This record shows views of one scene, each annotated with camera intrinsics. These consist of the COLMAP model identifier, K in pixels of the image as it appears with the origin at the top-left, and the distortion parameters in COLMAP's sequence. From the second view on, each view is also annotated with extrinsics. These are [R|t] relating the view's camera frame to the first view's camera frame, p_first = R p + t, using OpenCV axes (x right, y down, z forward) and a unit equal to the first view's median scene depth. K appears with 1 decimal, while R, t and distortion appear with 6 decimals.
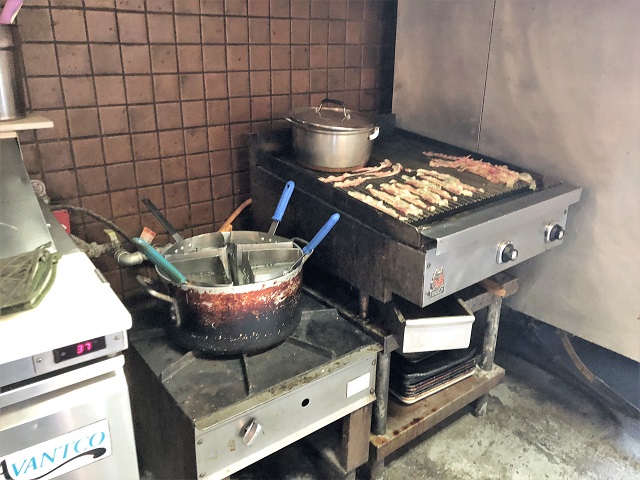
lens RADIAL K [[527.5, 0, 319.0], [0, 527.5, 238.0], [0, 0, 1]] dist [0.000214, -0.001551]
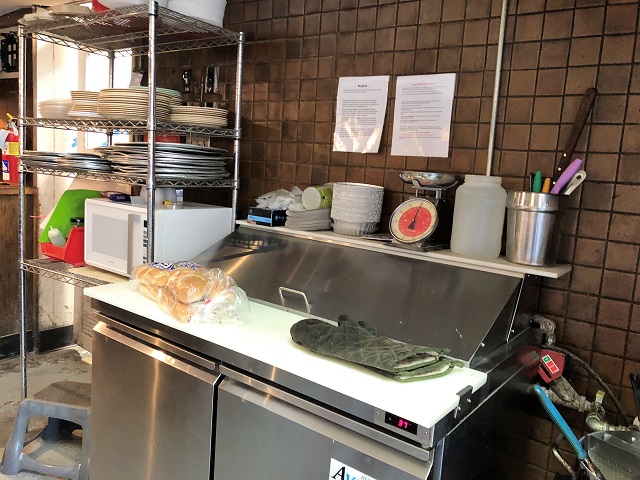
lens RADIAL K [[527.5, 0, 319.3], [0, 527.5, 239.2], [0, 0, 1]] dist [0.000214, -0.001551]
pose [[0.275946, 0.134669, -0.951692, 0.397553], [-0.404619, 0.914406, 0.012072, -0.083047], [0.871858, 0.381742, 0.306817, 0.145631]]
